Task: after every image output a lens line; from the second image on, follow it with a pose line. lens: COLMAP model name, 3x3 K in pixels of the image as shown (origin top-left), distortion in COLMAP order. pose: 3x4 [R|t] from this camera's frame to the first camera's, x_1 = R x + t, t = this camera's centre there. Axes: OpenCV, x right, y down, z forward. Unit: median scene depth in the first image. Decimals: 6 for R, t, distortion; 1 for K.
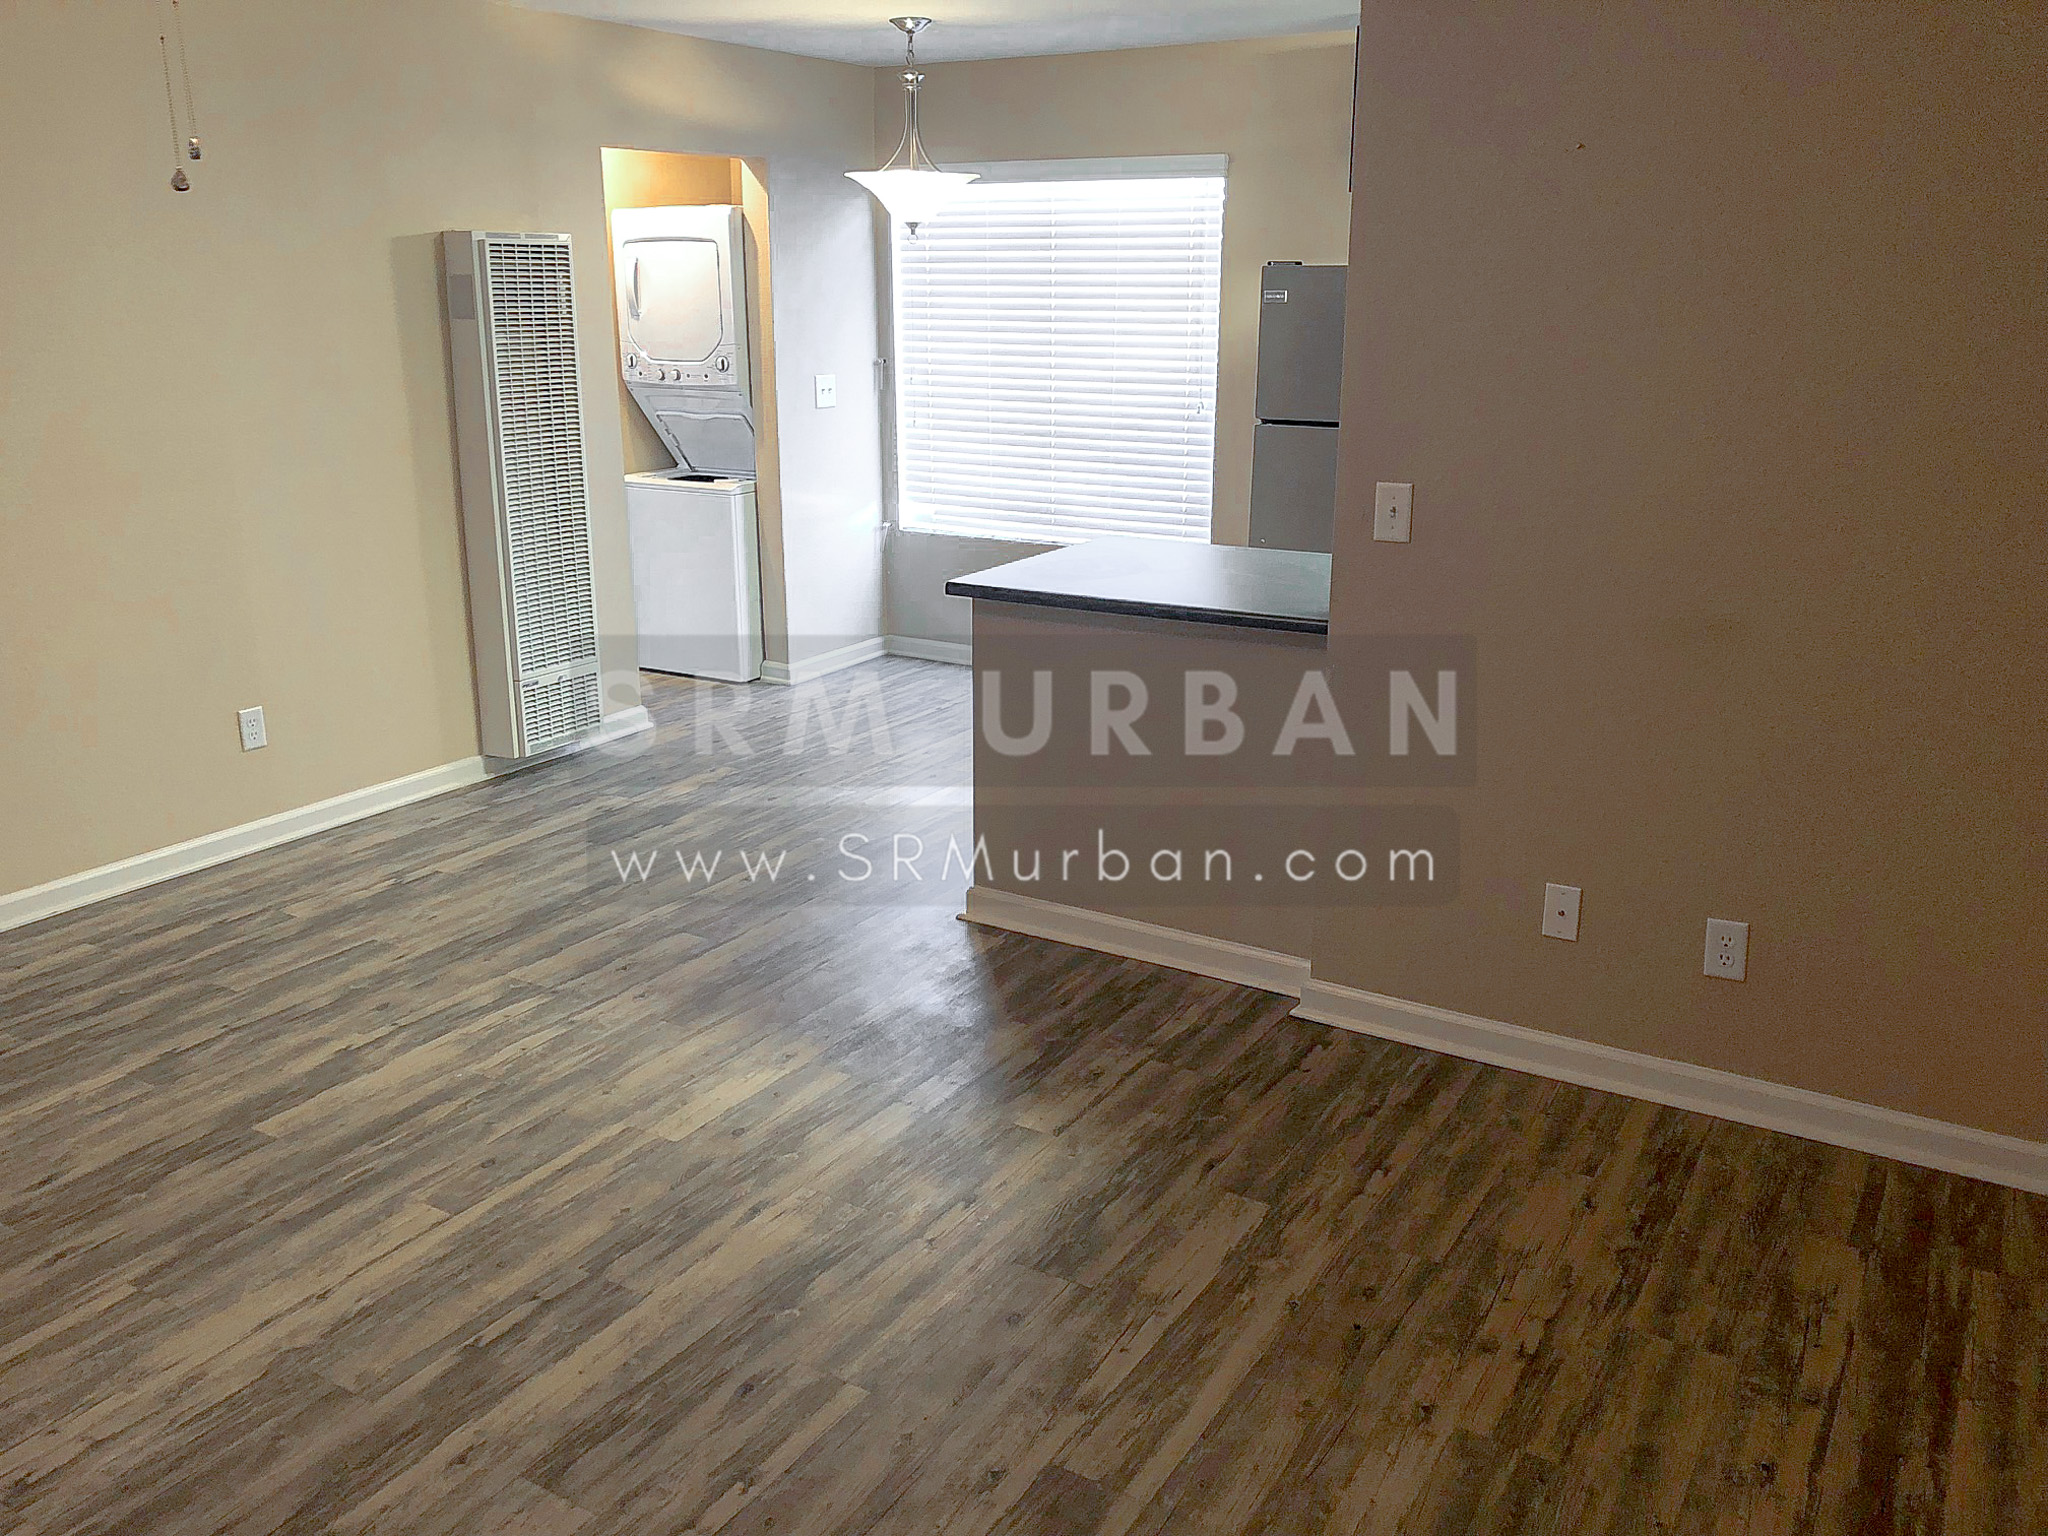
lens RADIAL K [[1675.5, 0, 1015.4], [0, 1675.5, 730.0], [0, 0, 1]] dist [0.037296, -0.055838]
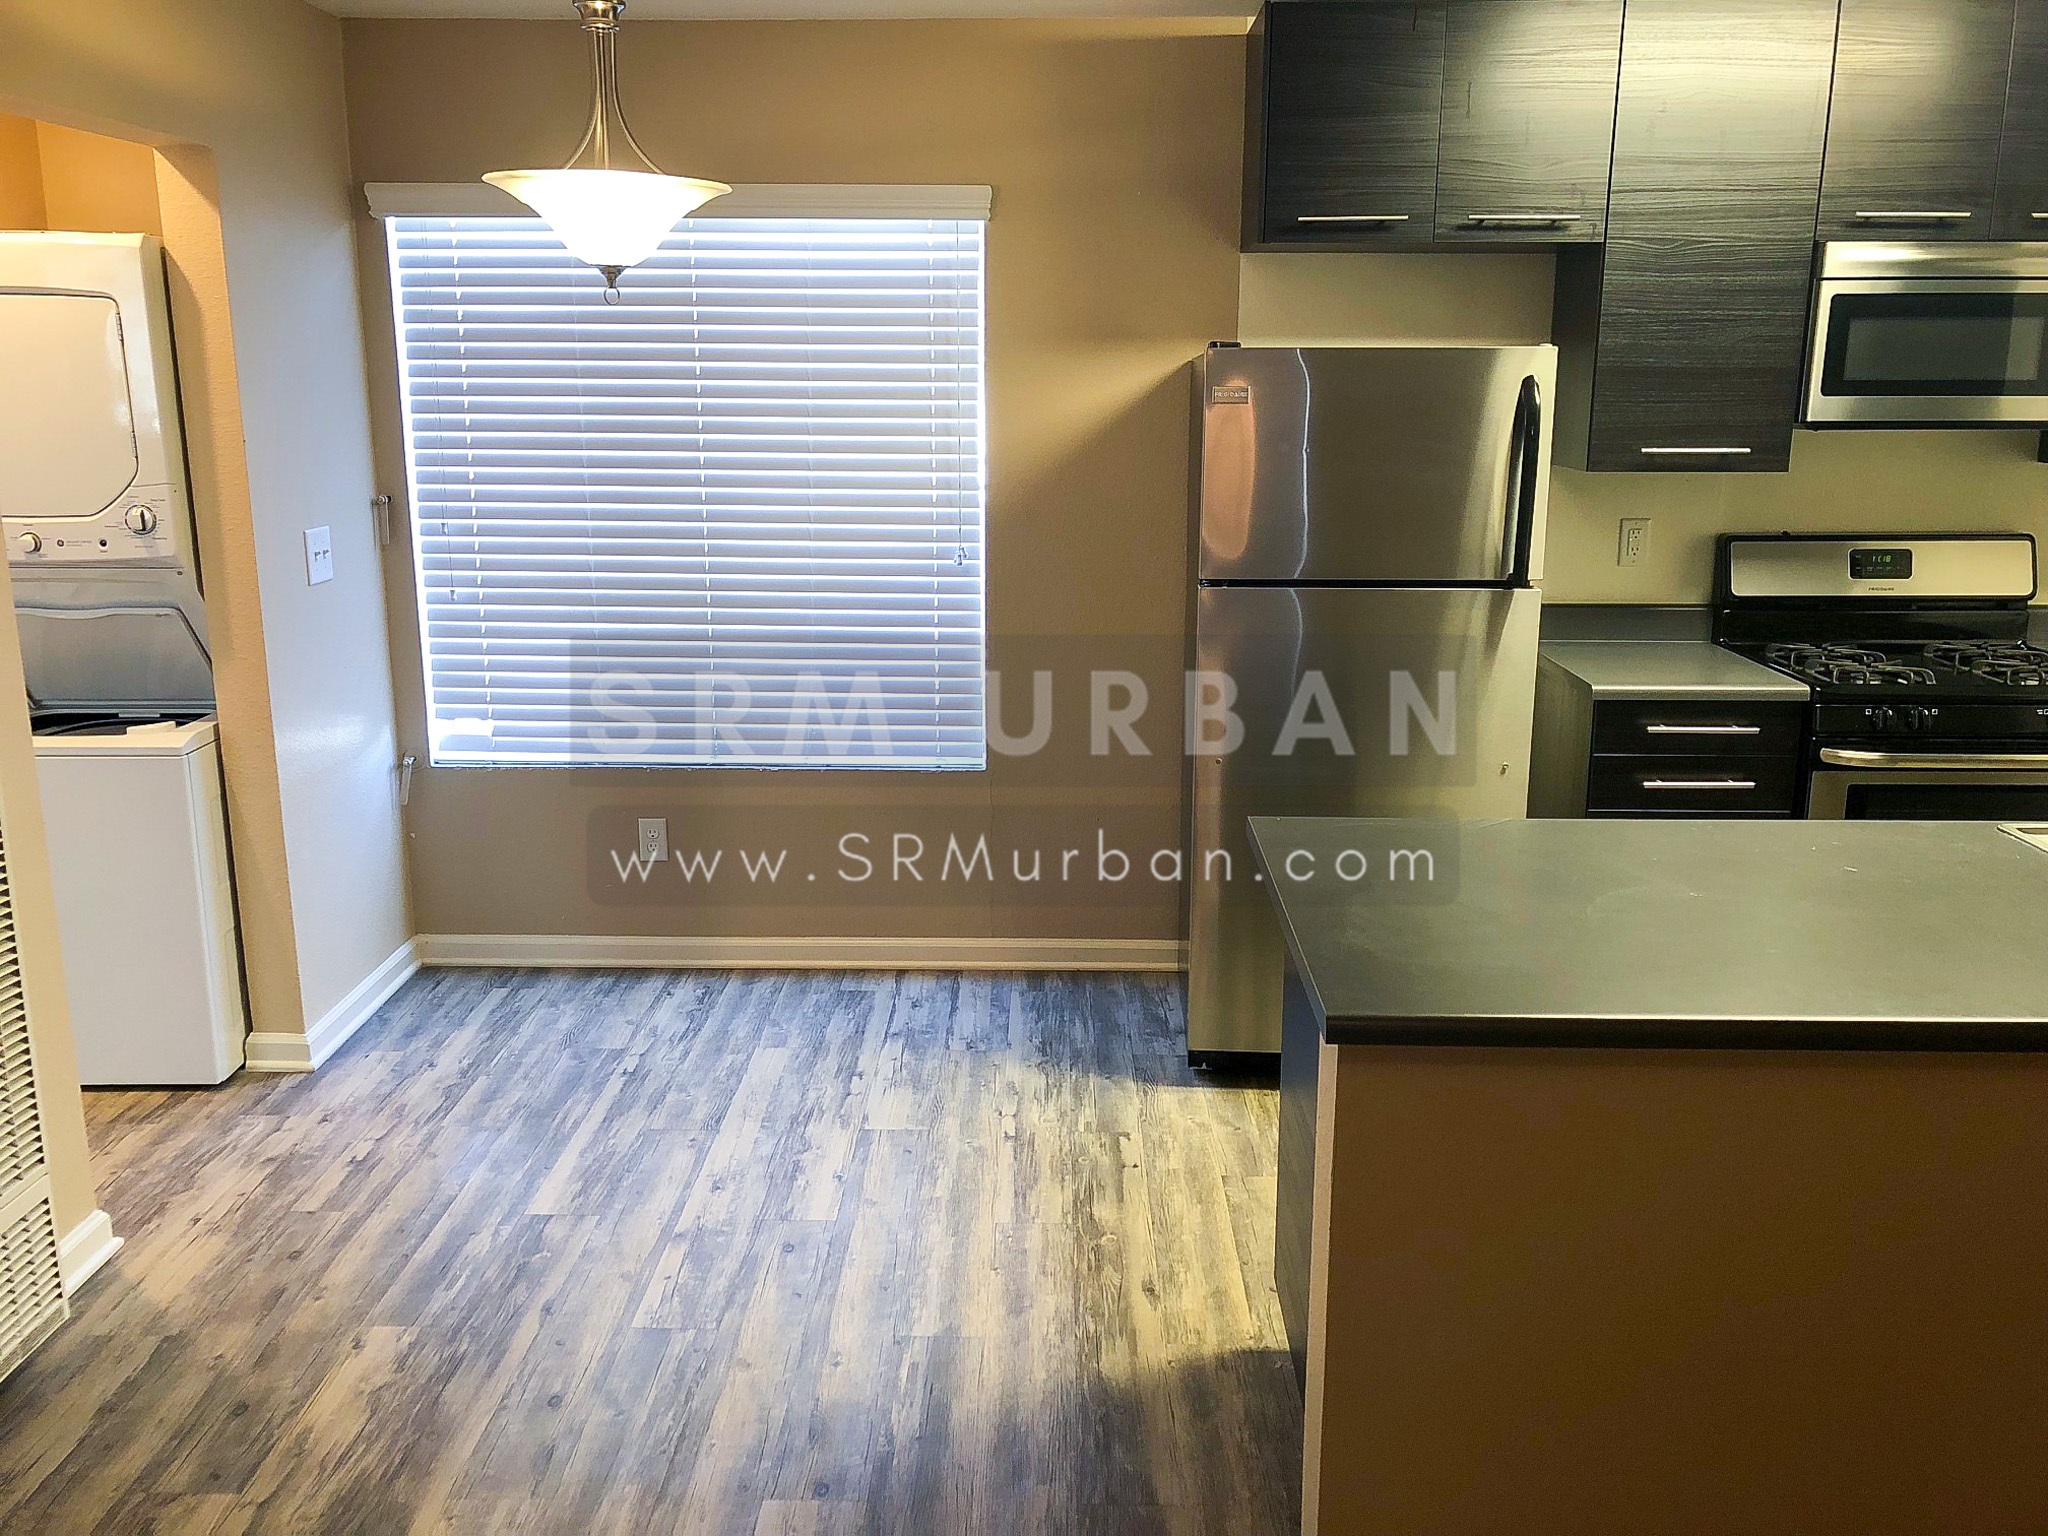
lens RADIAL K [[1675.5, 0, 1015.4], [0, 1675.5, 730.0], [0, 0, 1]] dist [0.037296, -0.055838]
pose [[0.865863, -0.106186, 0.488883, -0.363588], [0.129614, 0.991463, -0.014215, -0.190987], [-0.483200, 0.075674, 0.872233, 0.706515]]
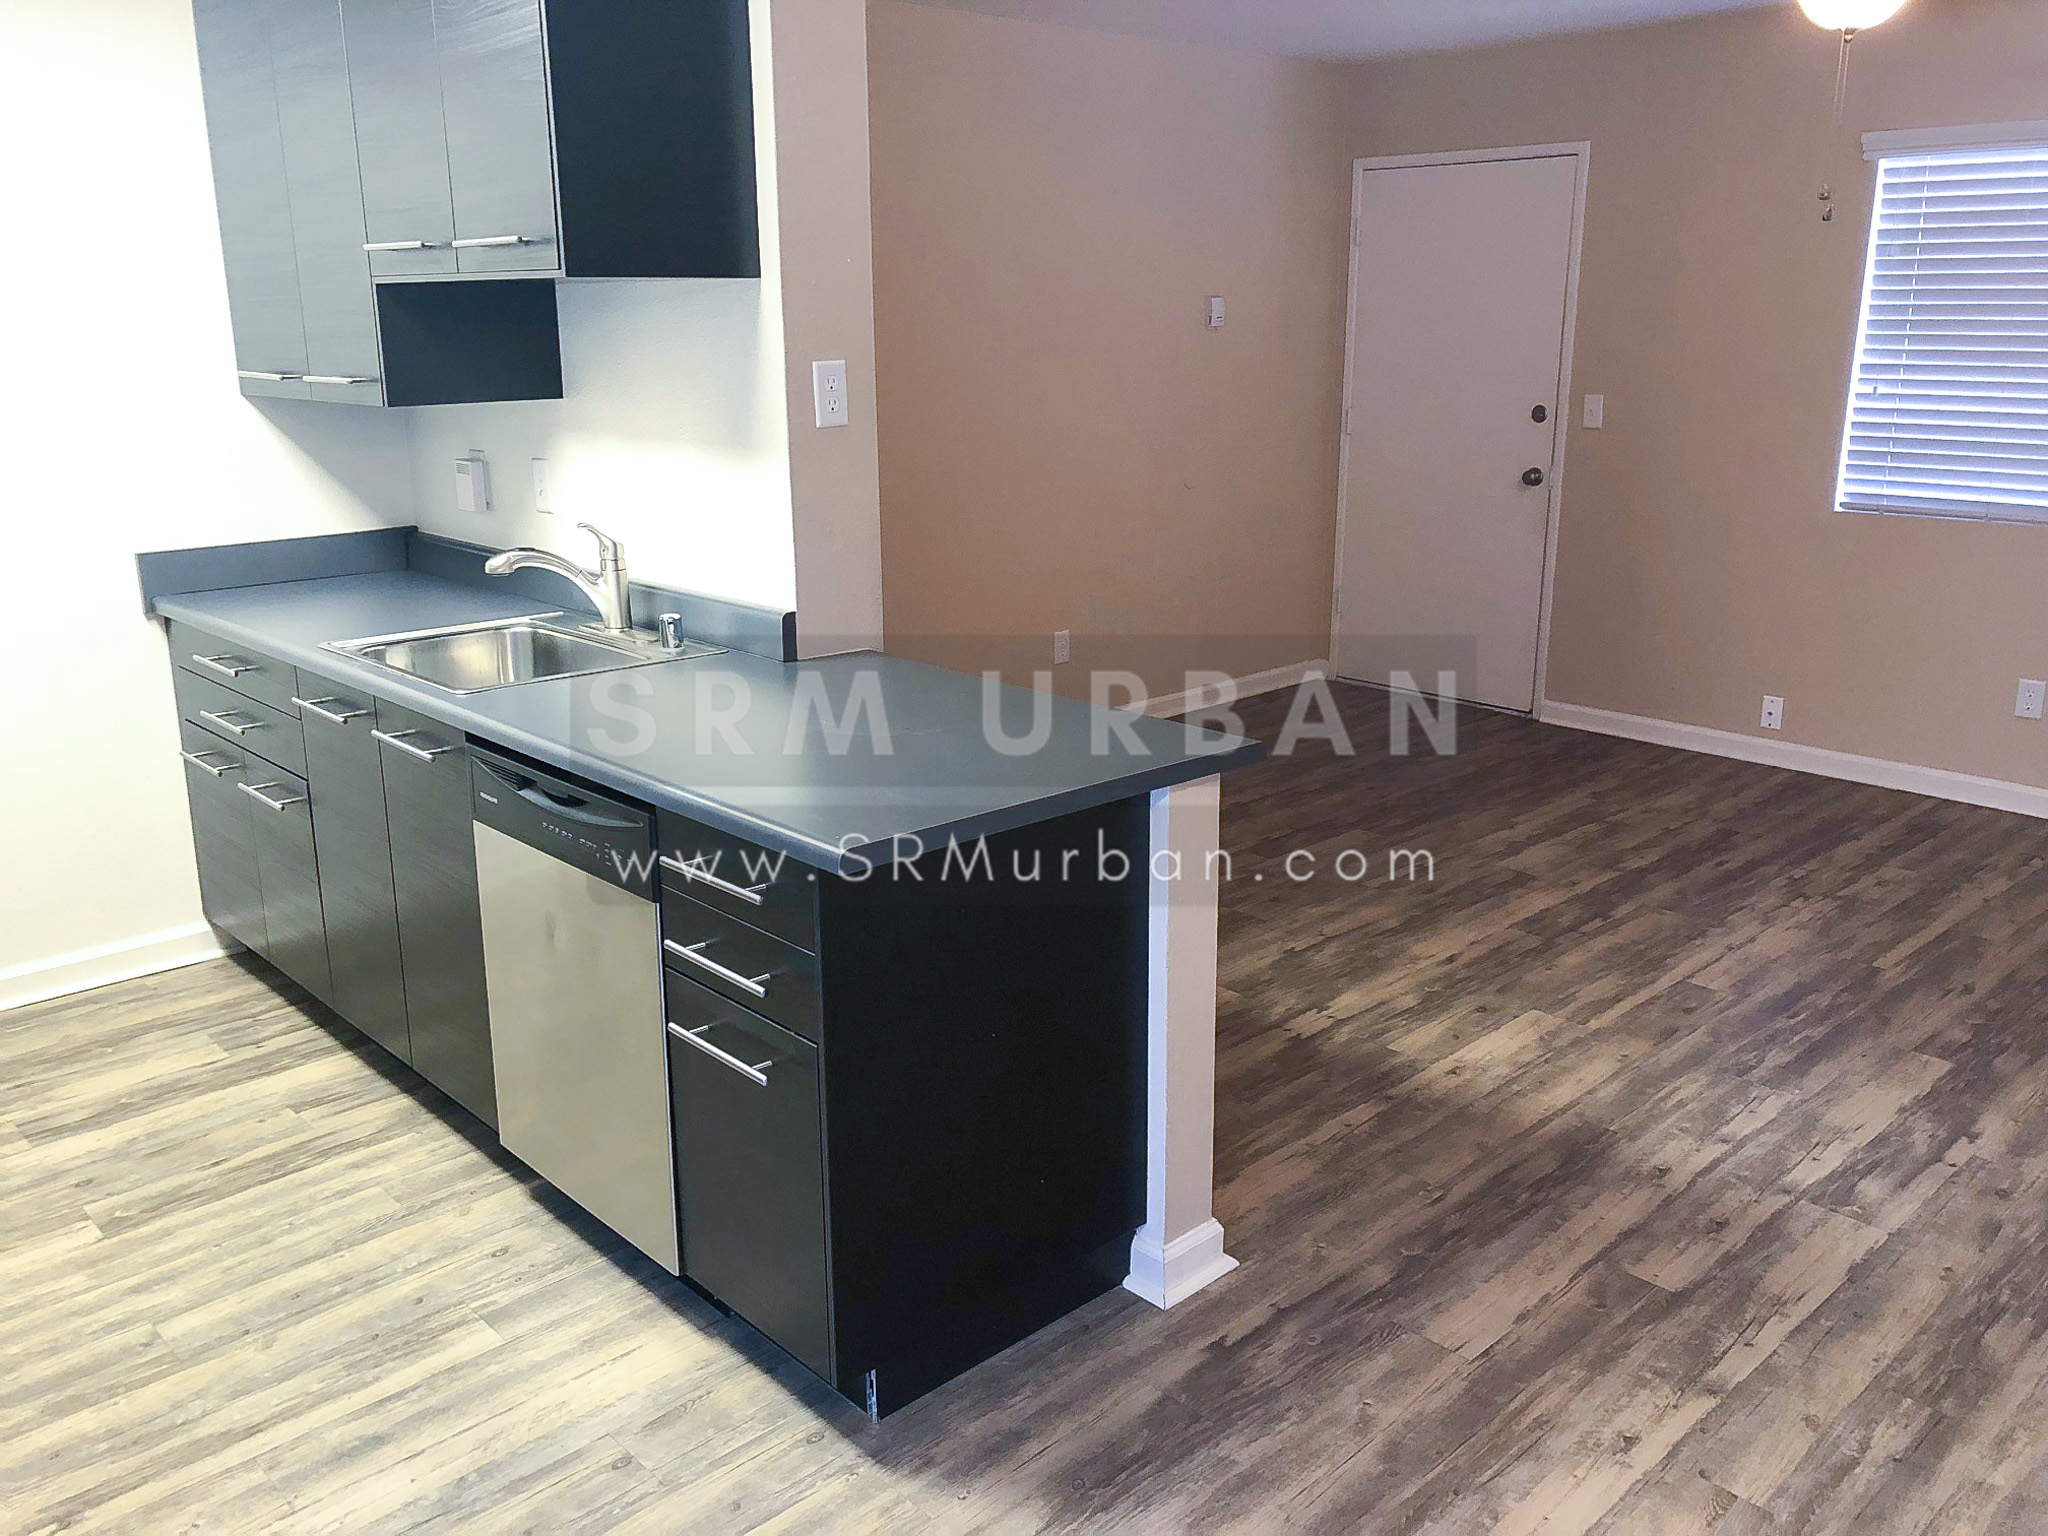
lens RADIAL K [[1675.5, 0, 1015.4], [0, 1675.5, 730.0], [0, 0, 1]] dist [0.037296, -0.055838]
pose [[-0.963642, -0.055792, 0.261307, -0.129389], [0.079260, 0.874253, 0.478957, -0.454112], [-0.255170, 0.482255, -0.838045, 1.730099]]
